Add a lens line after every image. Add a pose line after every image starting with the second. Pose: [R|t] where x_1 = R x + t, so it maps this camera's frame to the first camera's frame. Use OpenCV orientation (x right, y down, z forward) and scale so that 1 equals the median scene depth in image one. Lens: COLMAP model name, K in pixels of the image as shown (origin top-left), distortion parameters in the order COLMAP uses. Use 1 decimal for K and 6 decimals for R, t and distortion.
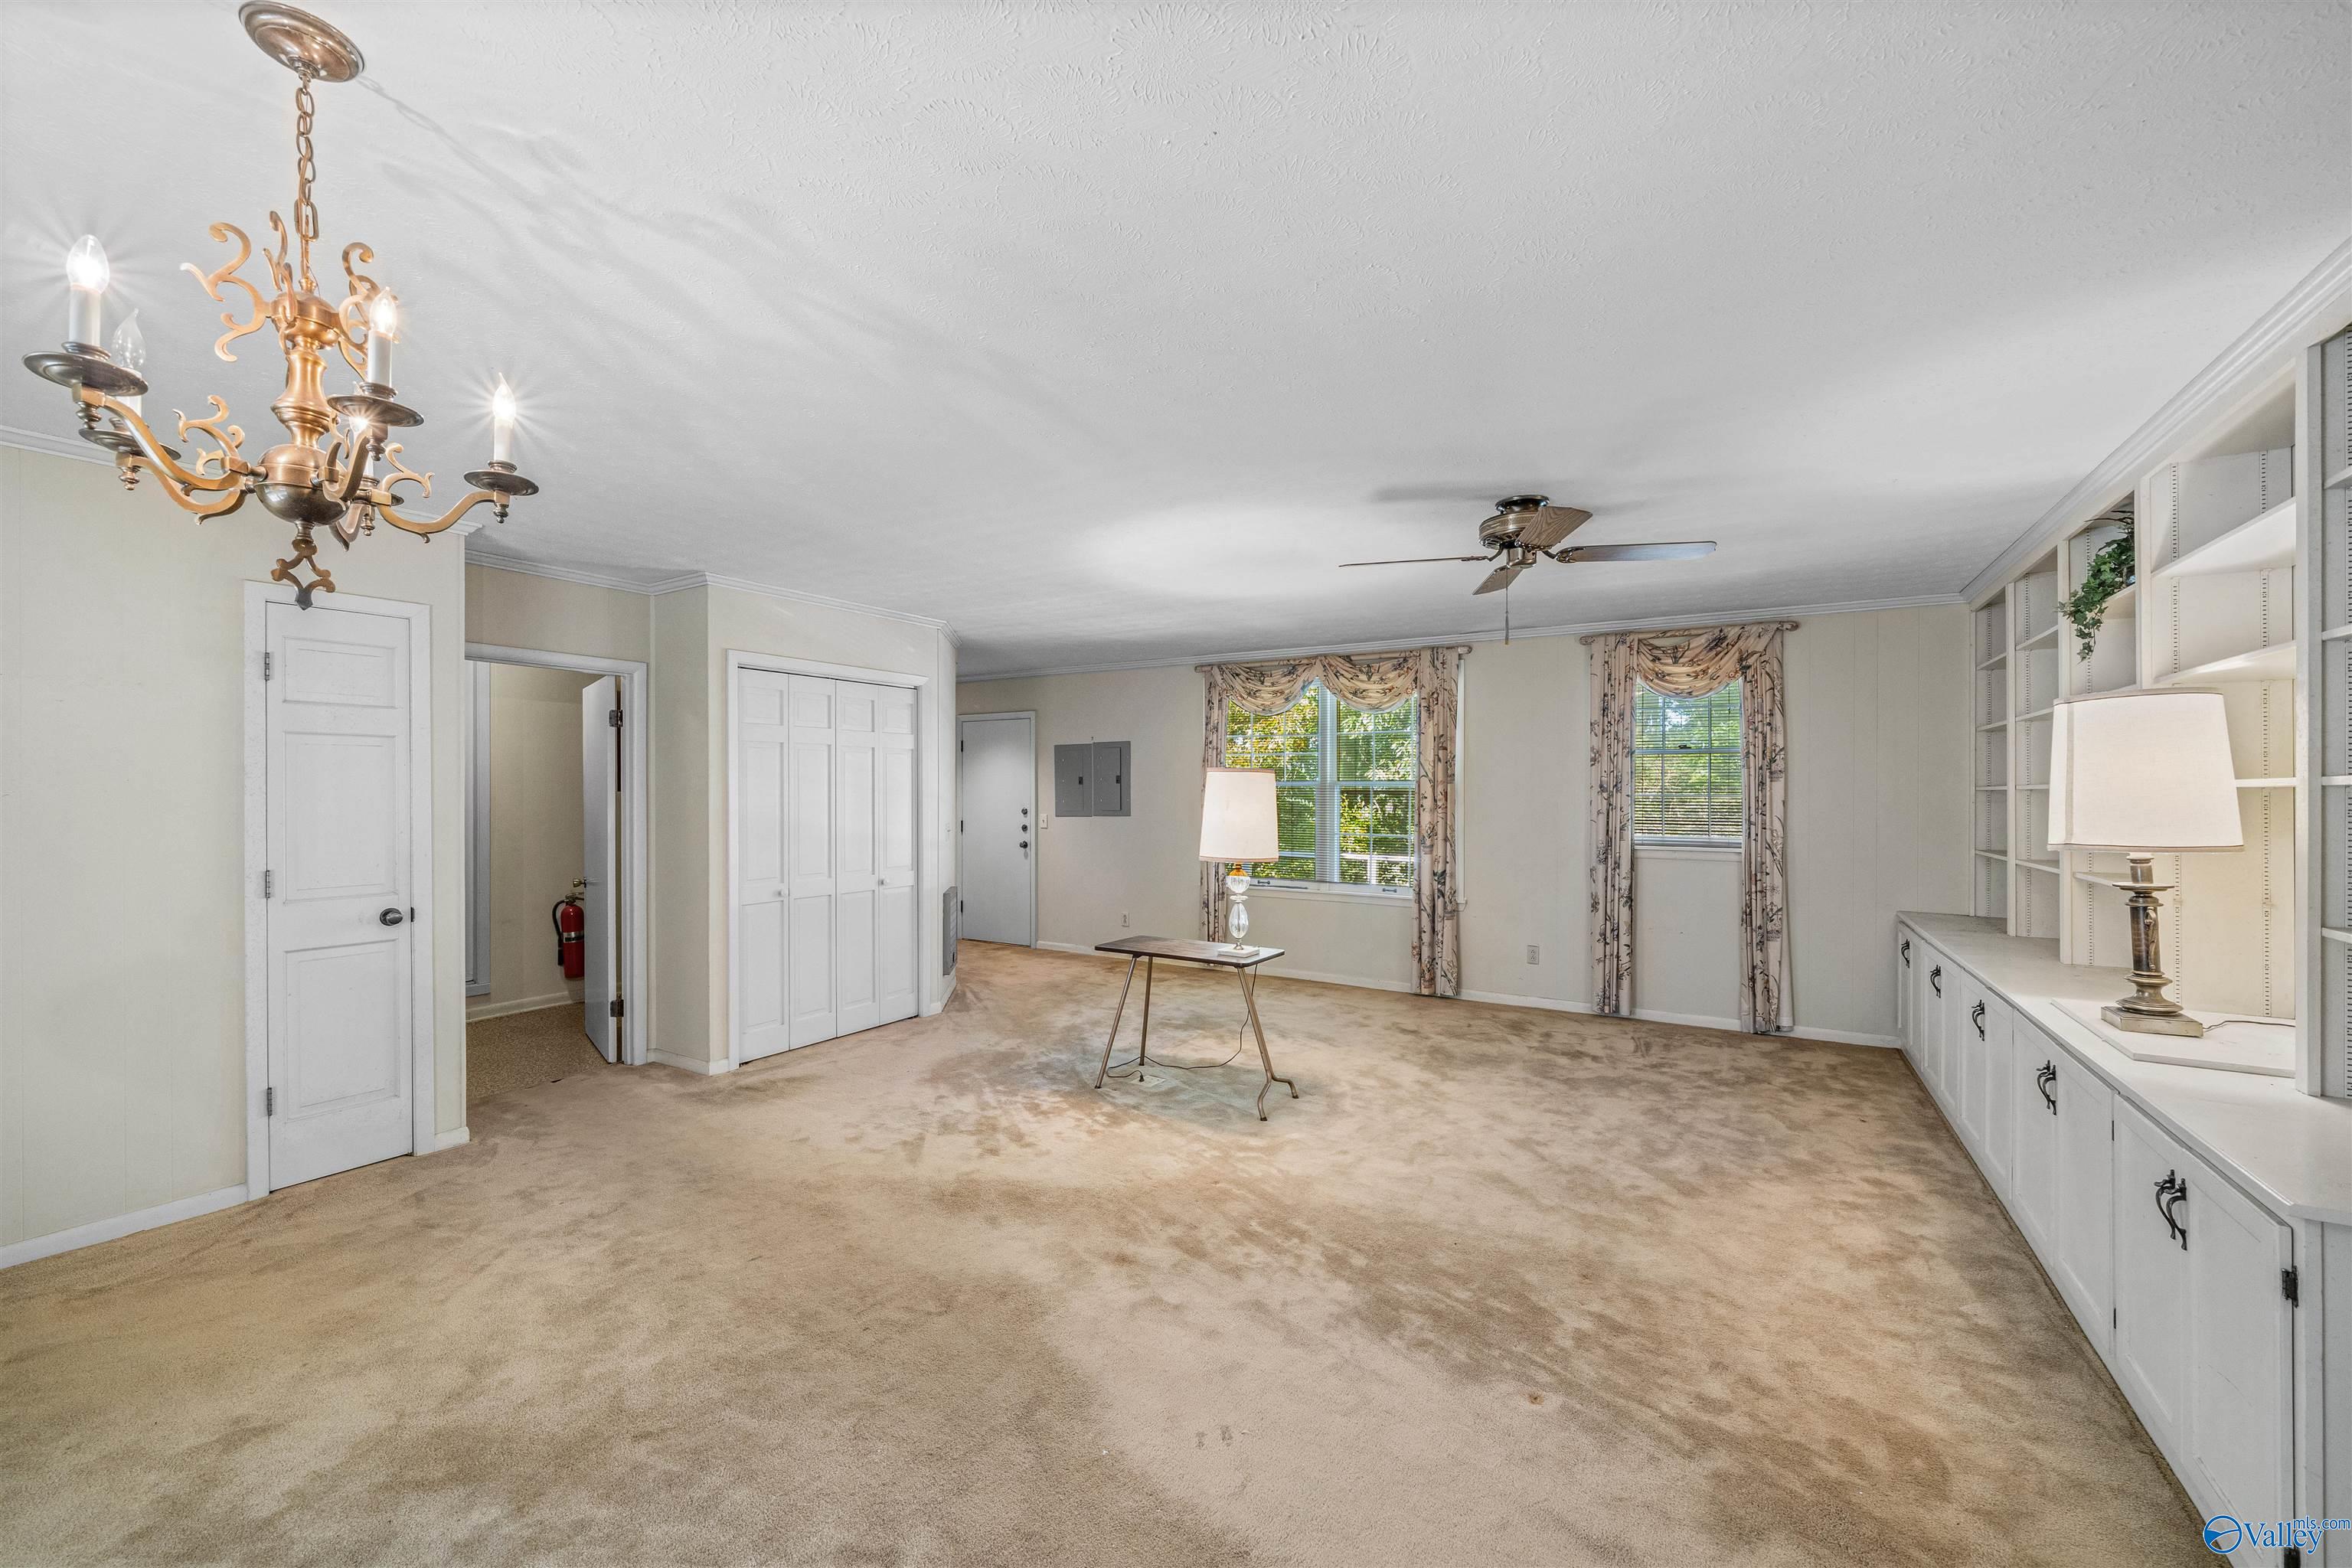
lens RADIAL K [[936.9, 0, 1167.1], [0, 936.9, 792.5], [0, 0, 1]] dist [-0.001423, -0.000094]
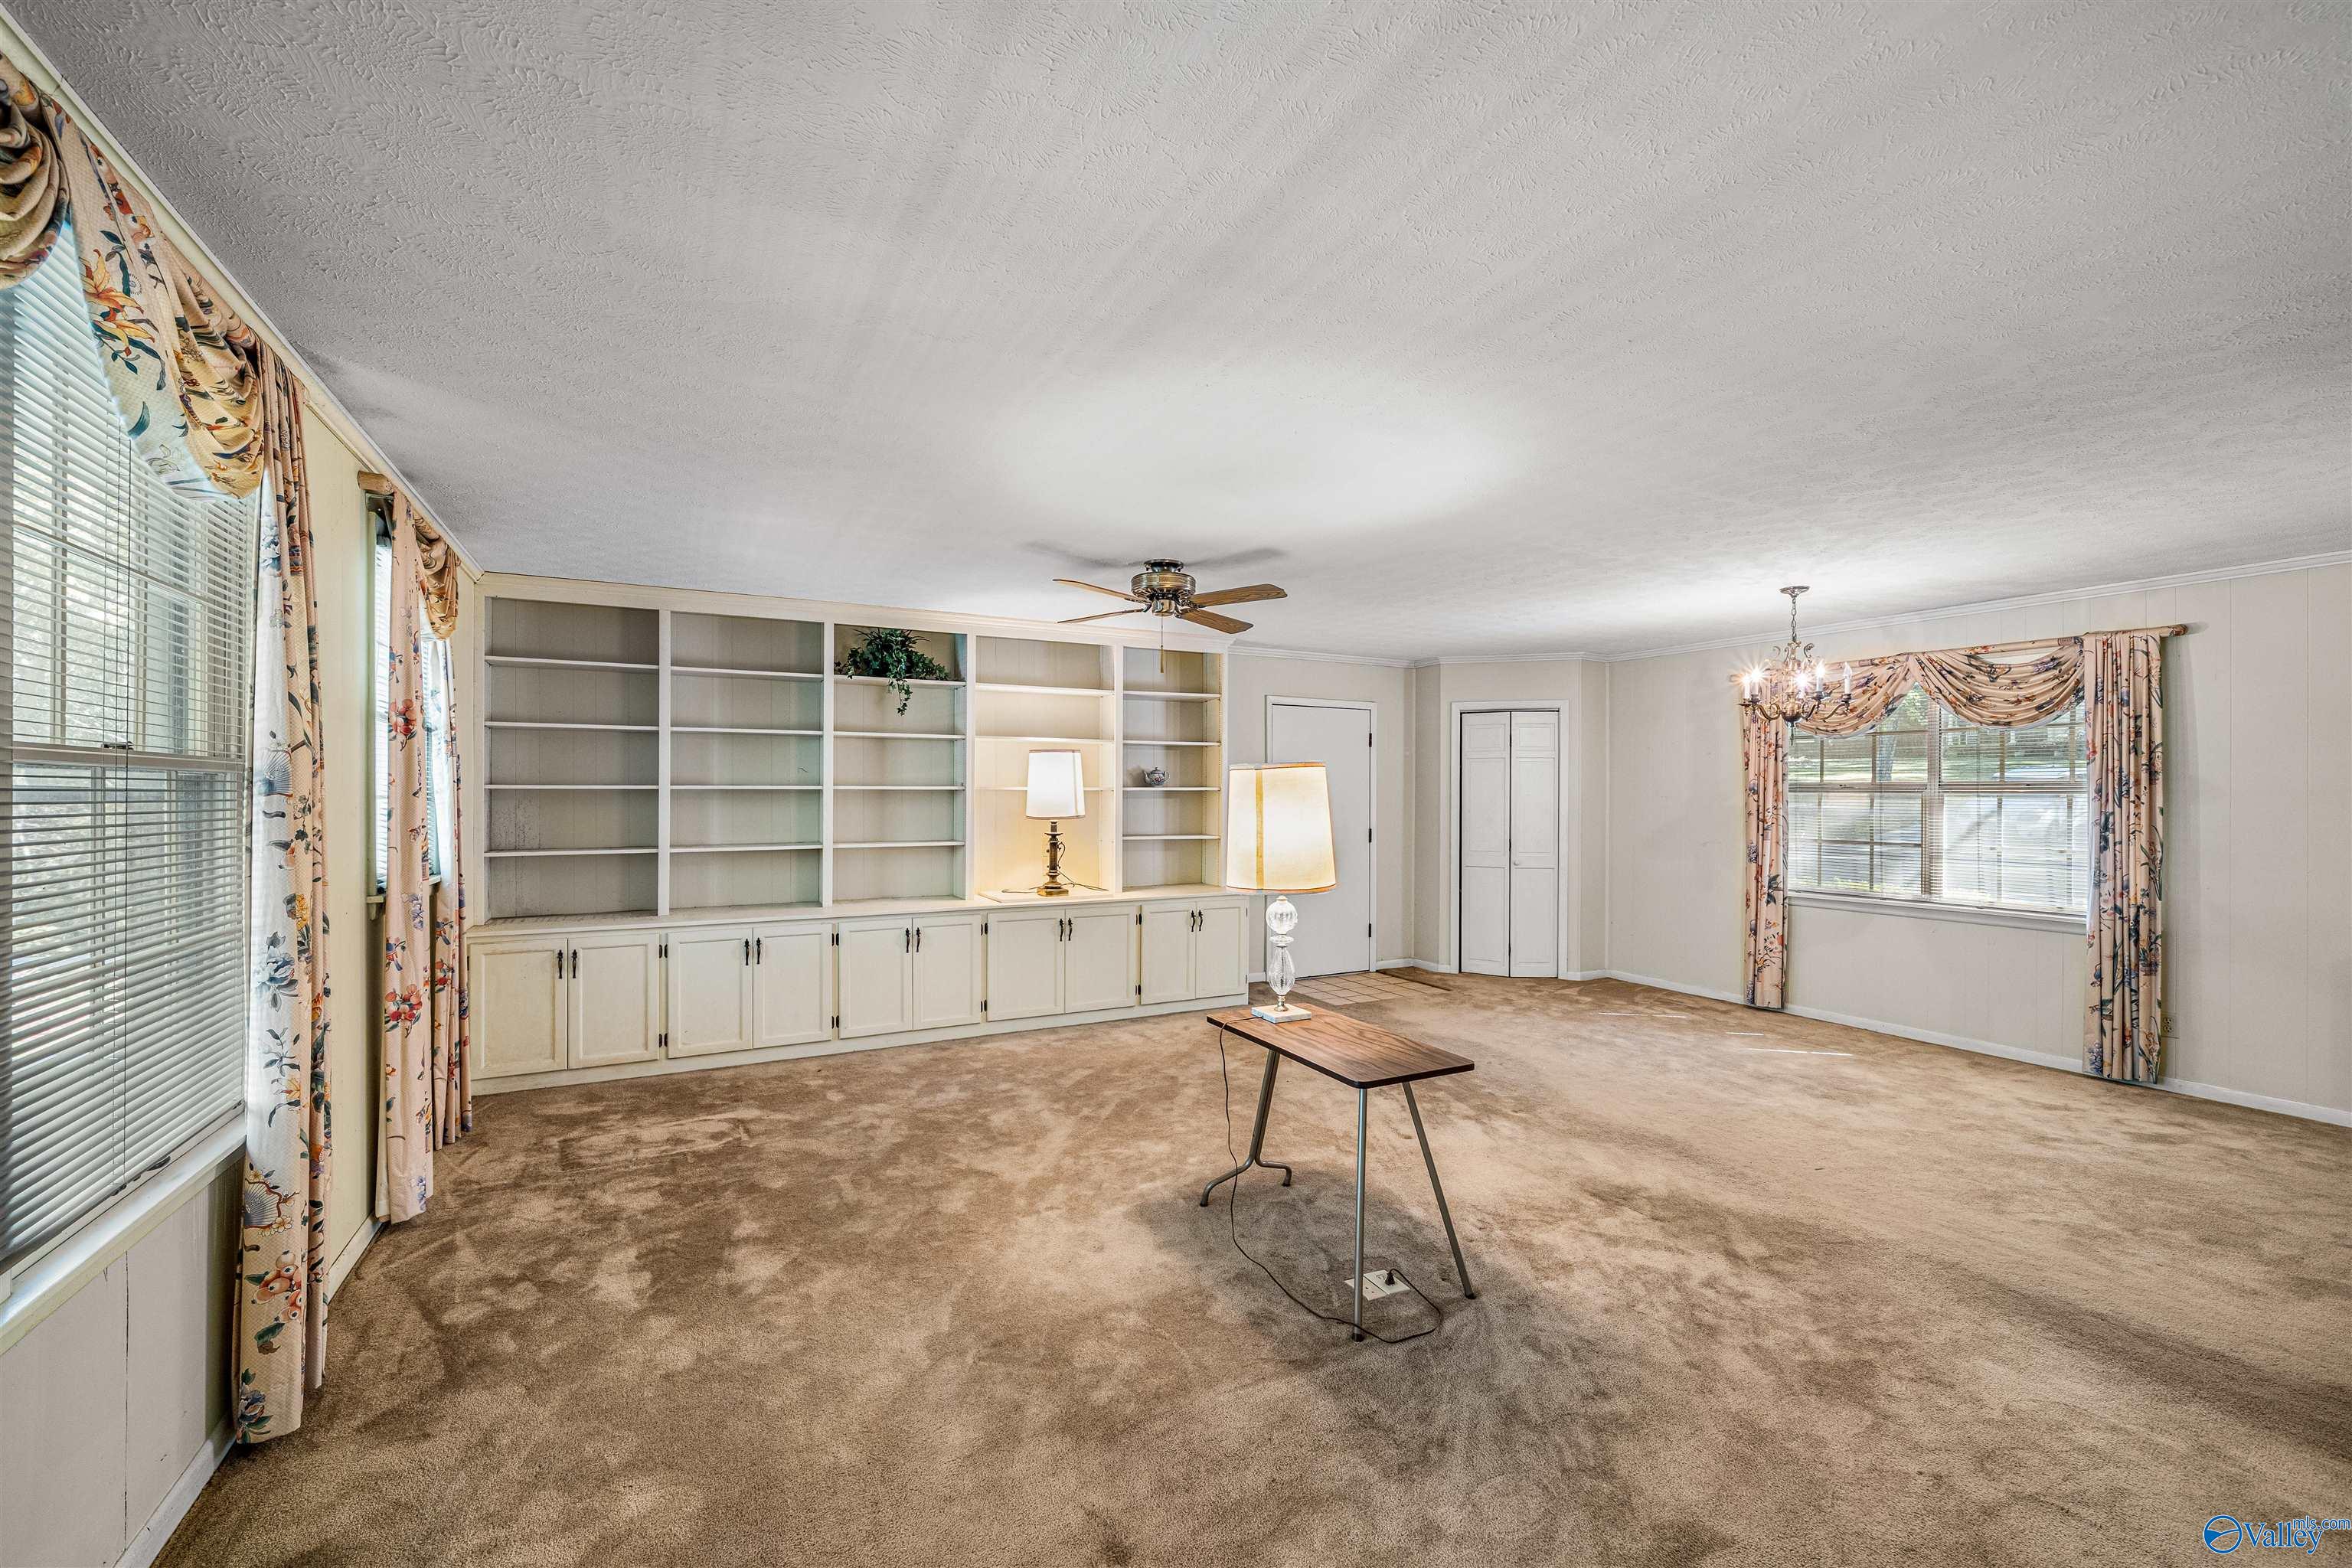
lens RADIAL K [[946.8, 0, 1169.1], [0, 946.8, 790.3], [0, 0, 1]] dist [-0.000683, -0.000011]
pose [[-0.867091, -0.005010, 0.498124, -0.166637], [-0.005705, 0.999984, 0.000127, -0.003430], [-0.498117, -0.002731, -0.867106, 1.338343]]
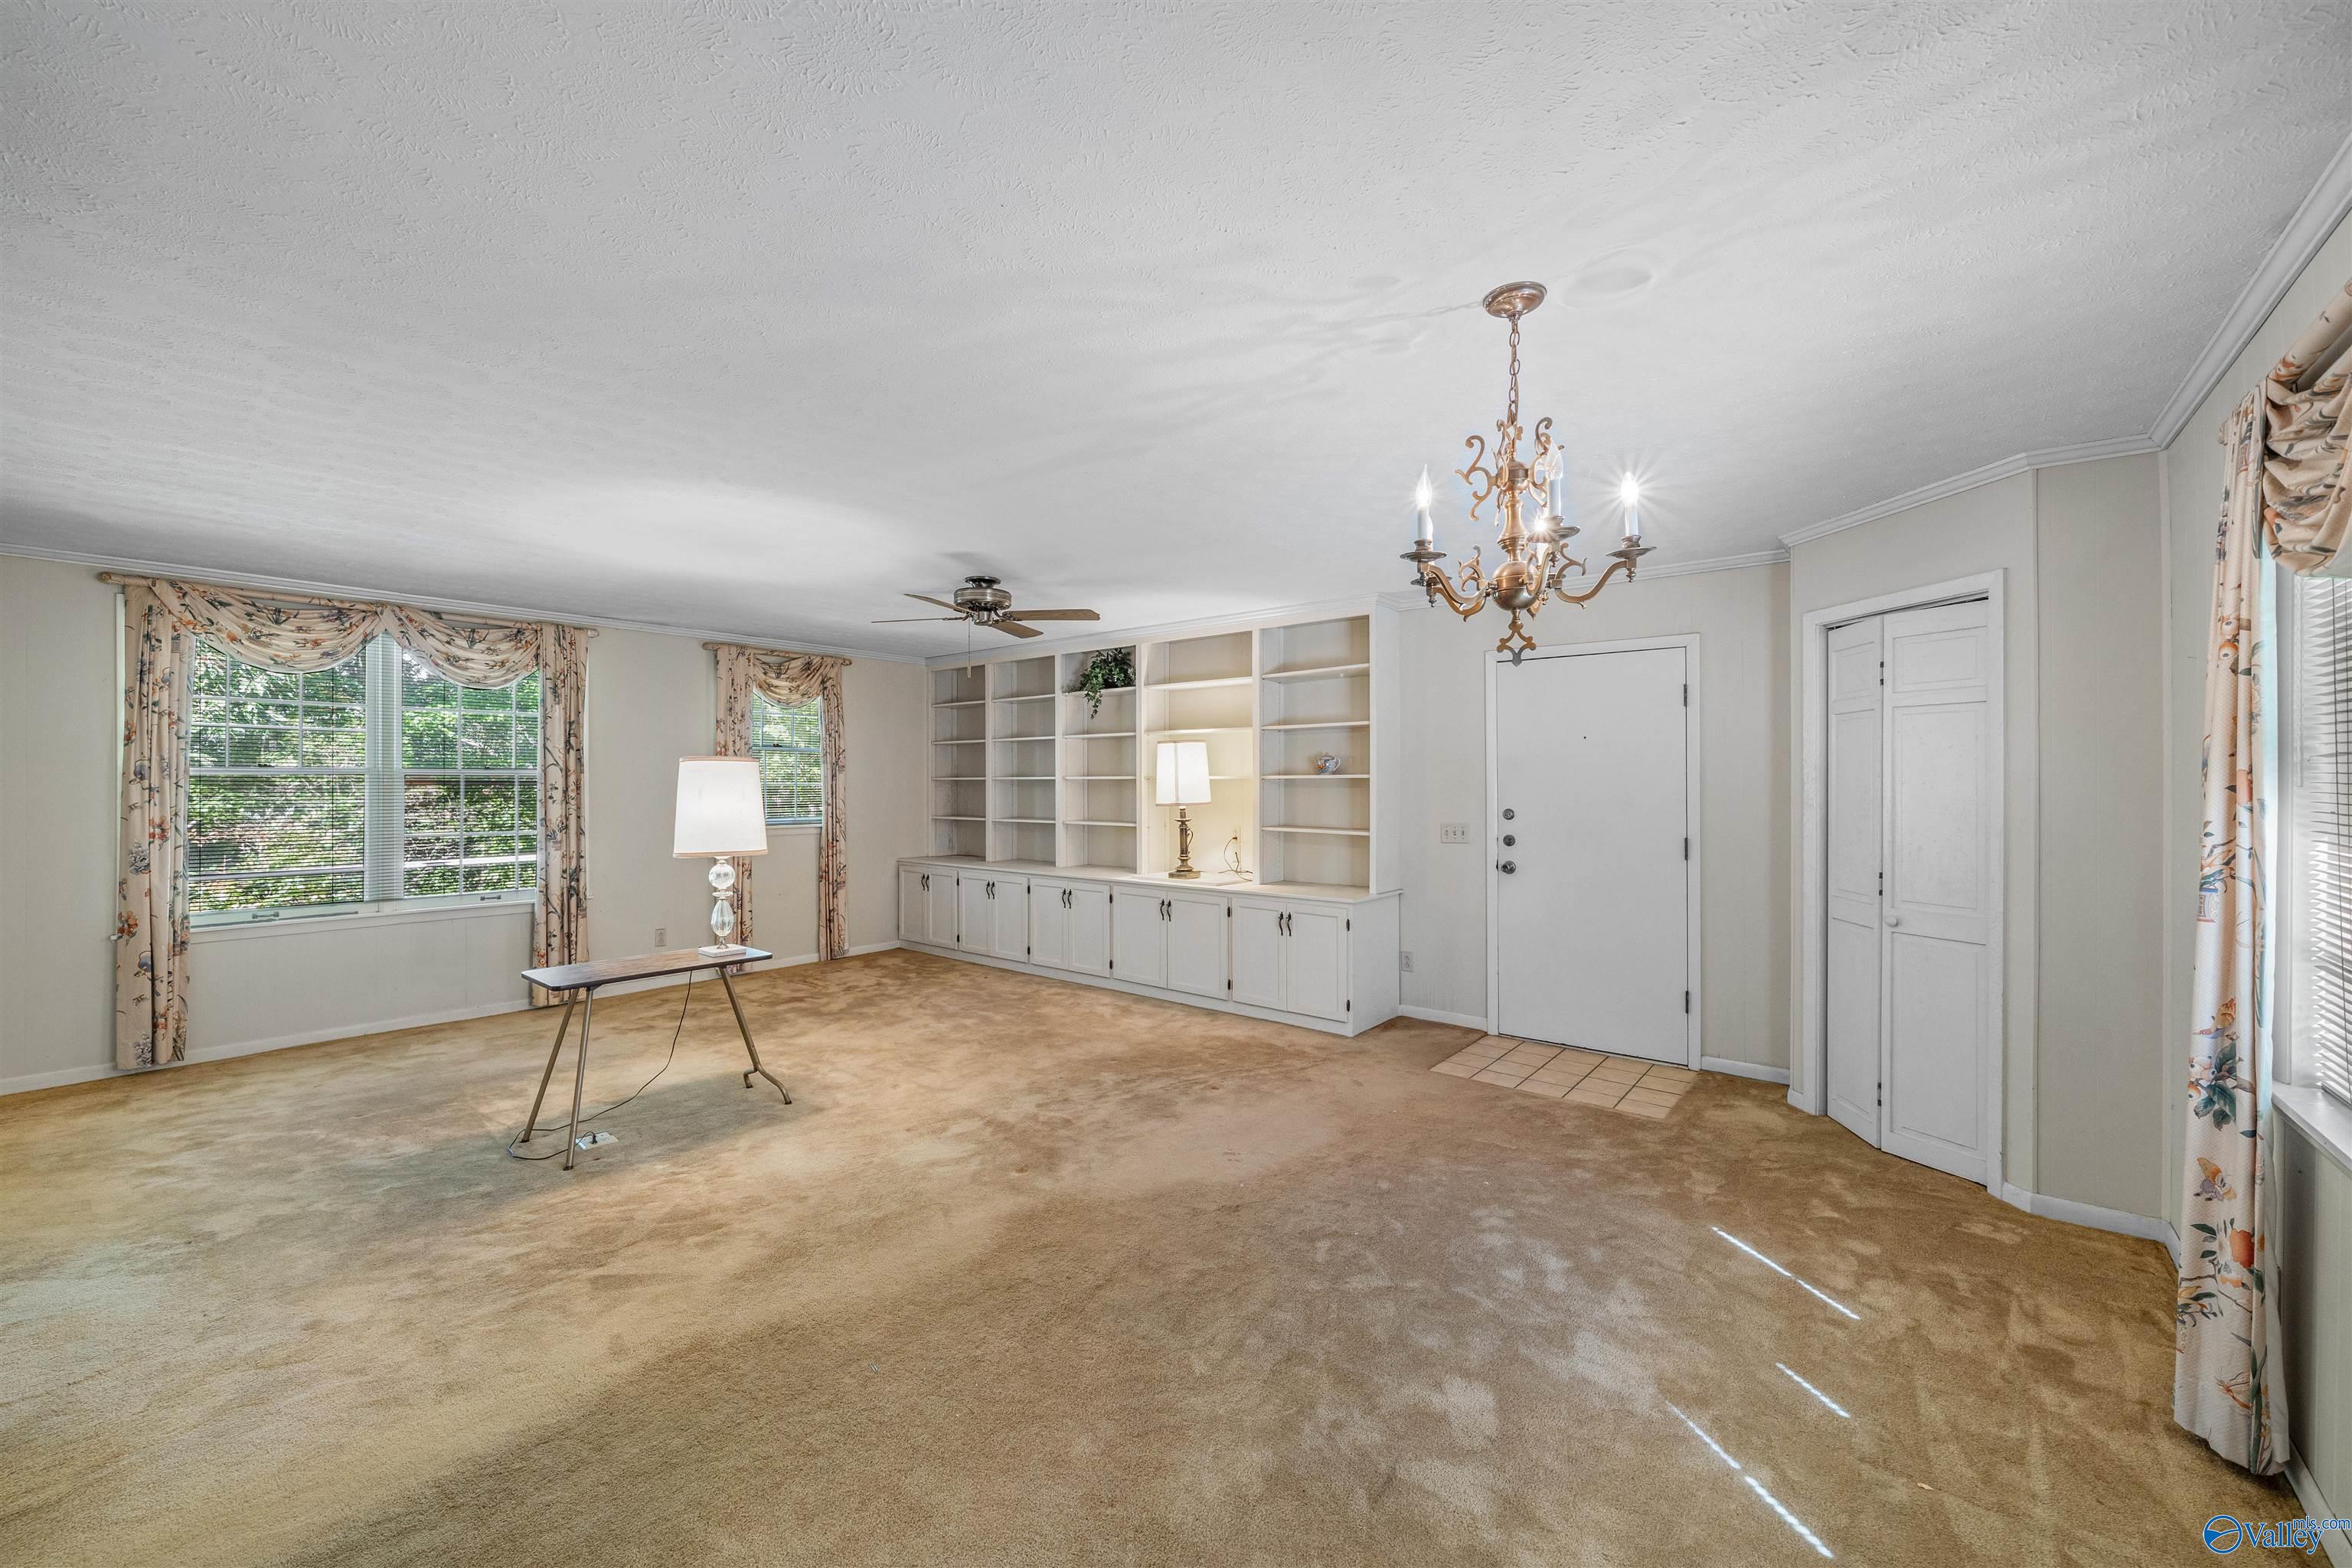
lens RADIAL K [[912.6, 0, 1176.0], [0, 912.6, 784.0], [0, 0, 1]] dist [-0.004449, -0.000208]
pose [[0.122584, -0.005447, 0.992443, -0.614141], [0.001674, 0.999985, 0.005281, -0.002826], [-0.992457, 0.001014, 0.122591, 0.339443]]
